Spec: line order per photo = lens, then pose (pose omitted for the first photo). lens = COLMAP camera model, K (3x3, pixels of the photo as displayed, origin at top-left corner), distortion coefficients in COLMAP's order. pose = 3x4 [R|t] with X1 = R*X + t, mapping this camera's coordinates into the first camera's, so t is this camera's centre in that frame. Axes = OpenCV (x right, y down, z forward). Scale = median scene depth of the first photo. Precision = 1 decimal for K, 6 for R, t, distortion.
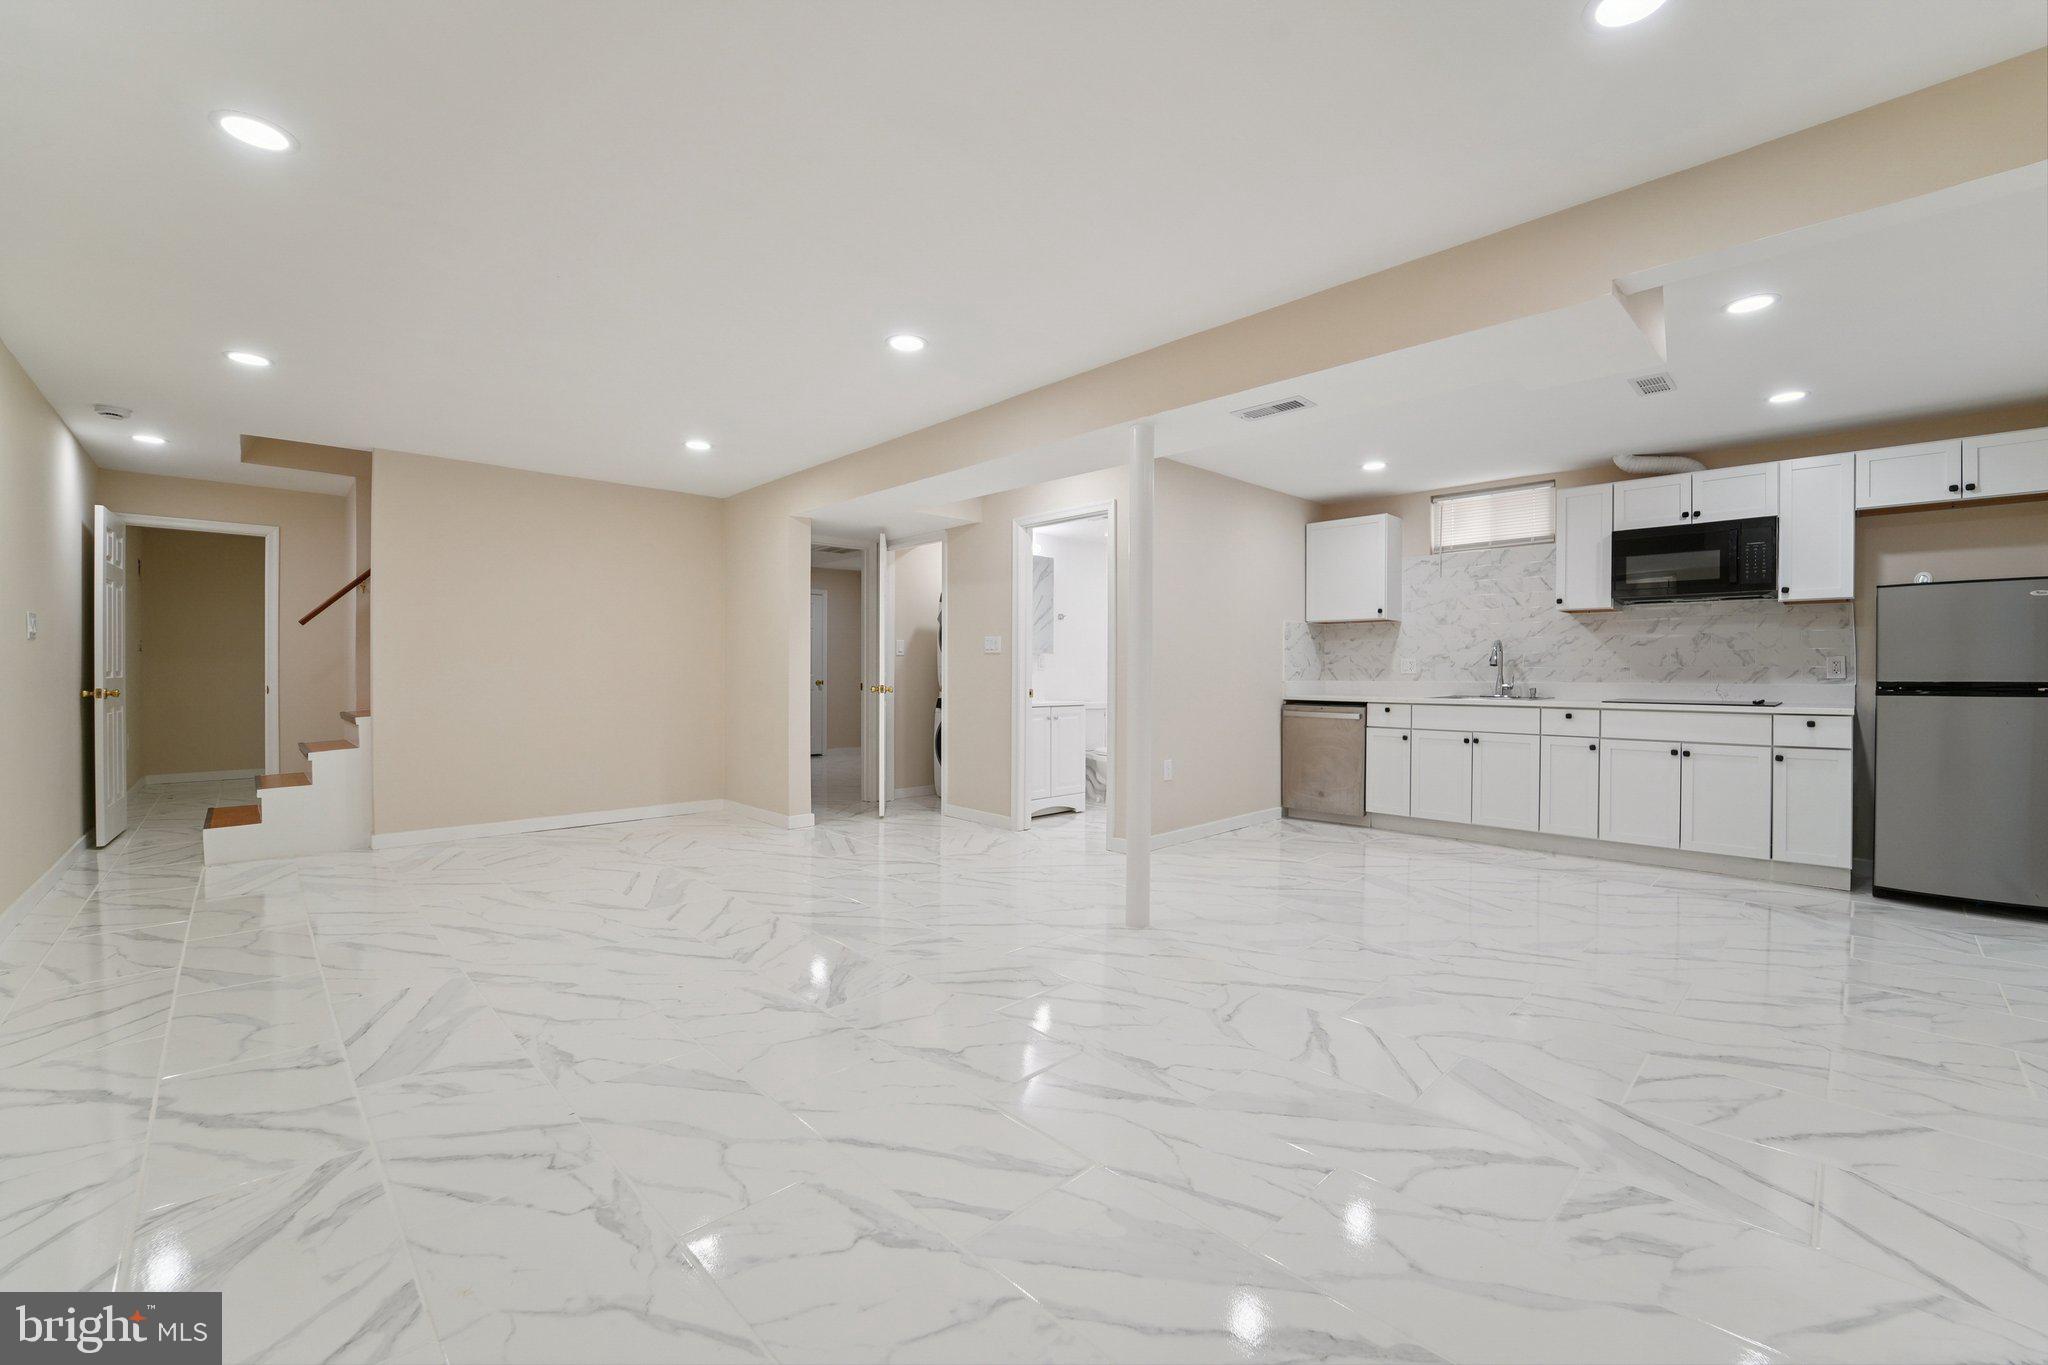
lens RADIAL K [[838.6, 0, 1024.3], [0, 838.6, 679.8], [0, 0, 1]] dist [-0.024860, 0.000625]
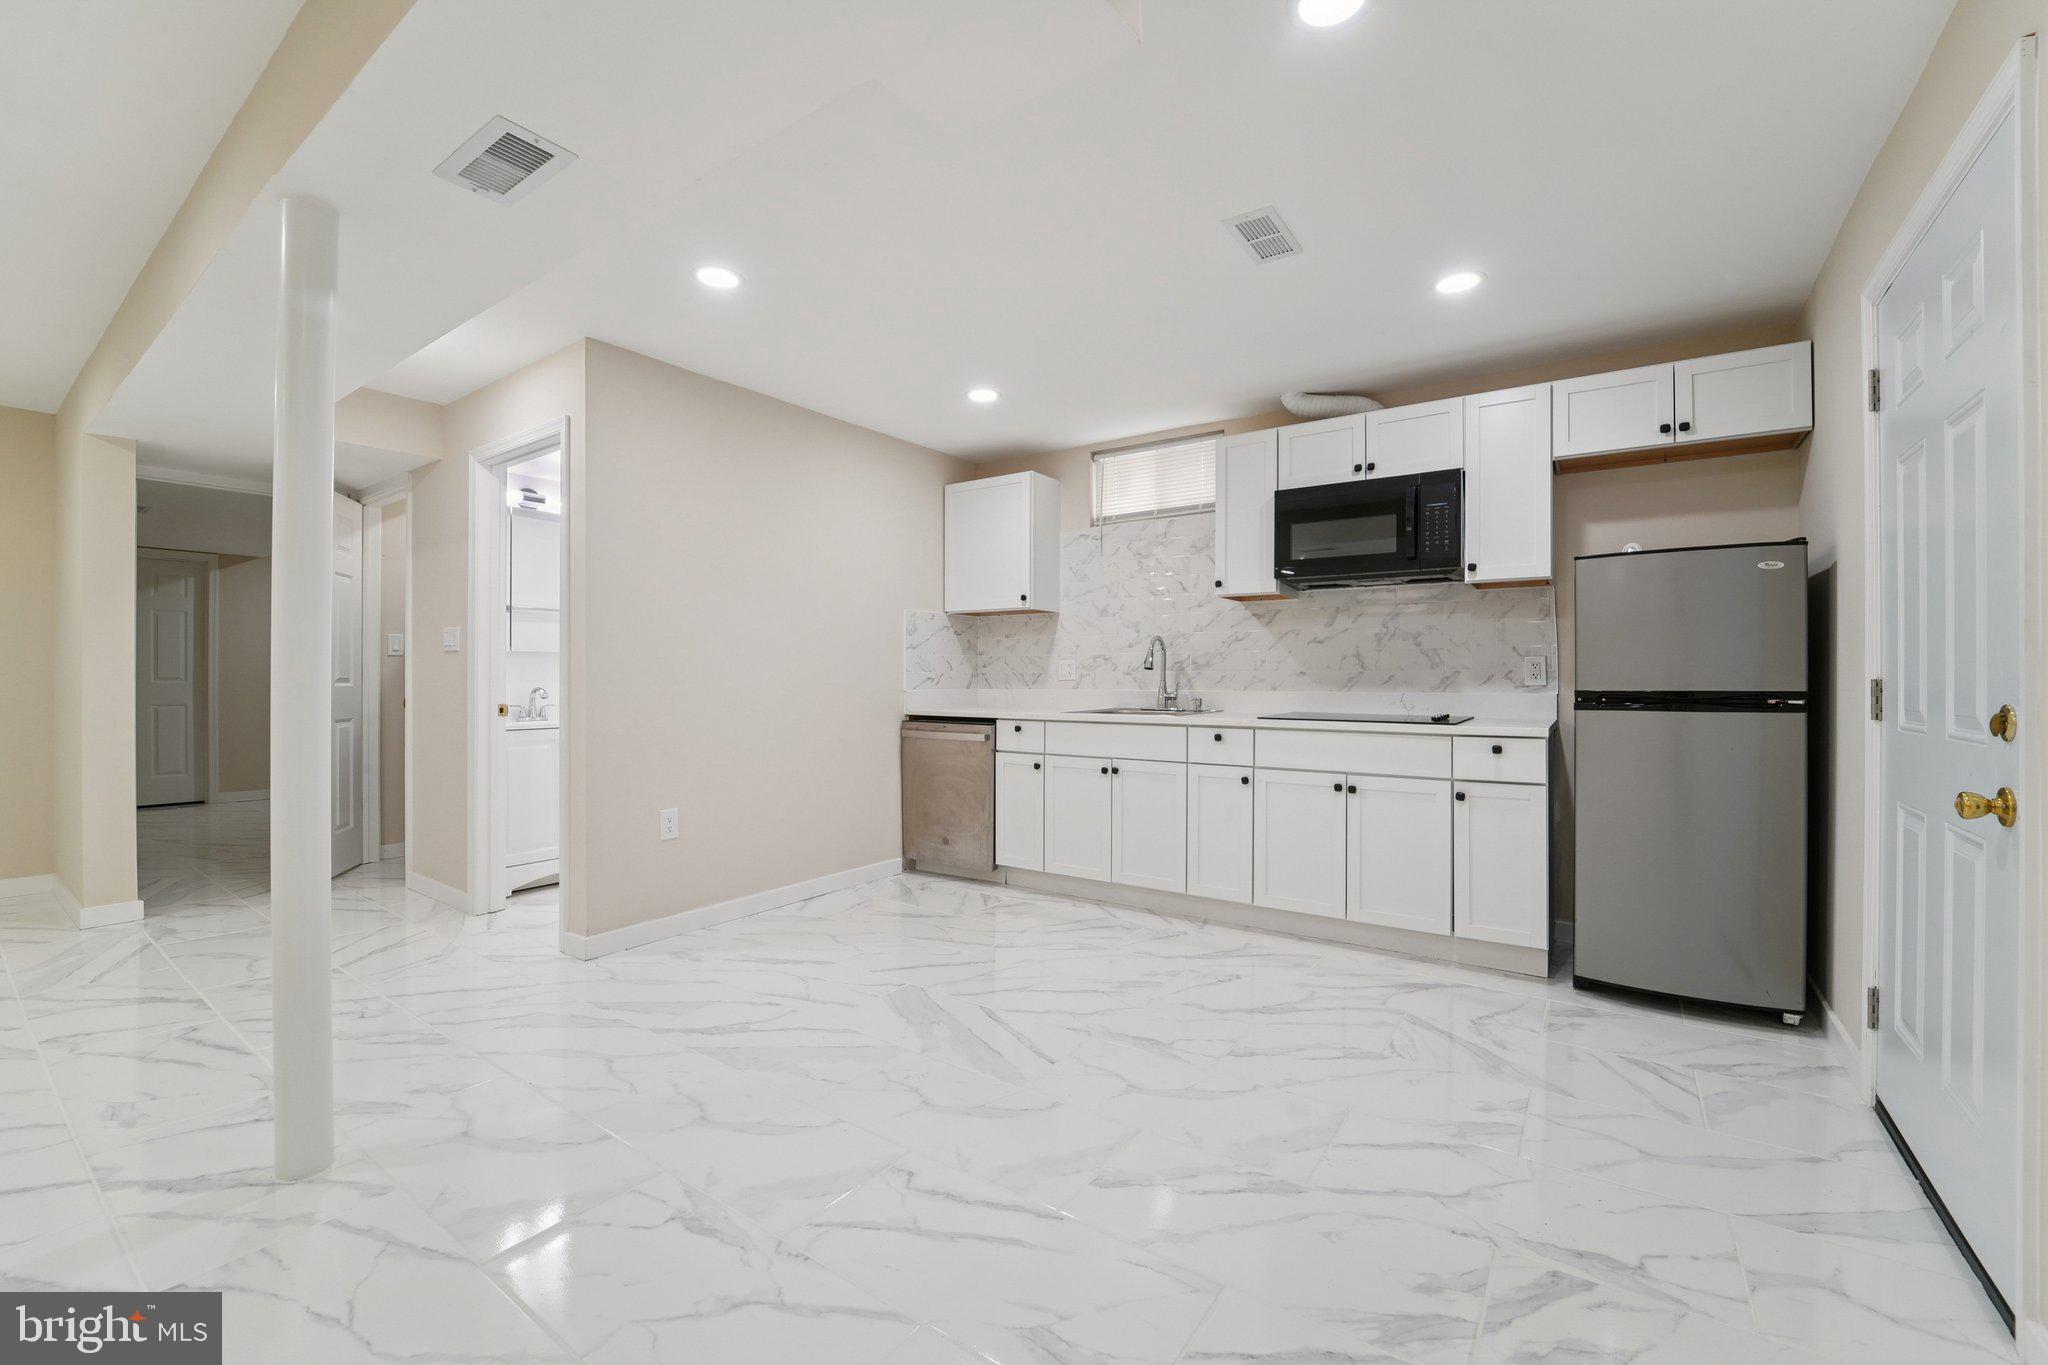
lens RADIAL K [[838.6, 0, 1028.9], [0, 838.6, 679.5], [0, 0, 1]] dist [-0.024860, 0.000625]
pose [[0.981305, -0.002133, 0.192446, 0.368668], [0.003447, 0.999973, -0.006492, -0.003713], [-0.192427, 0.007034, 0.981286, 0.320903]]
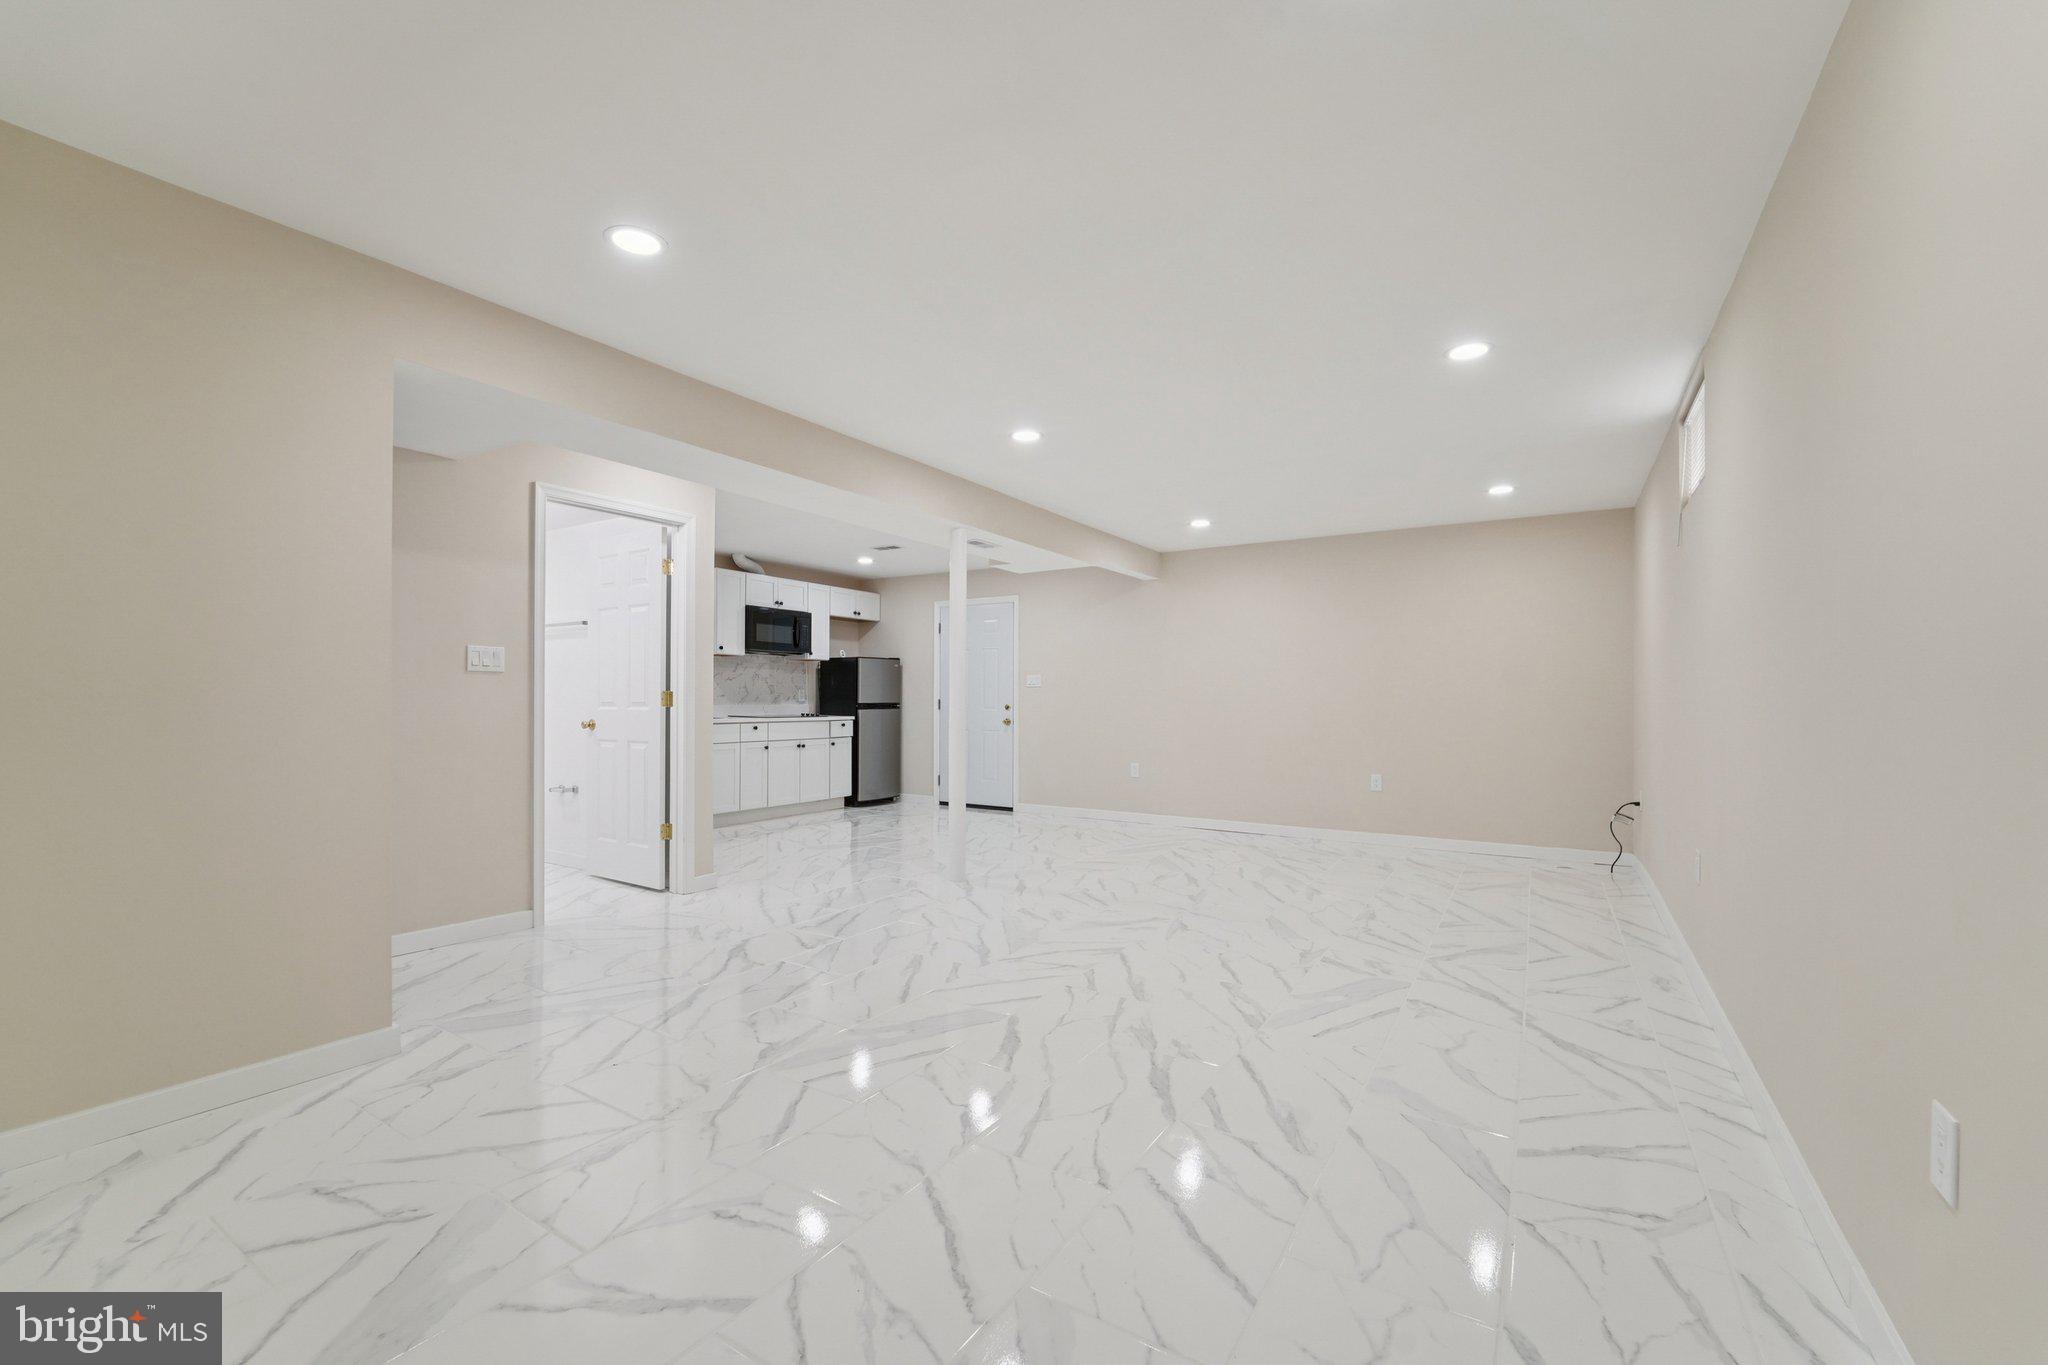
lens RADIAL K [[838.6, 0, 1044.8], [0, 838.6, 696.5], [0, 0, 1]] dist [-0.024860, 0.000625]
pose [[-0.265227, -0.002492, 0.964183, -0.972907], [0.003891, 0.999986, 0.003655, -0.017024], [-0.964178, 0.004721, -0.265213, 0.948161]]
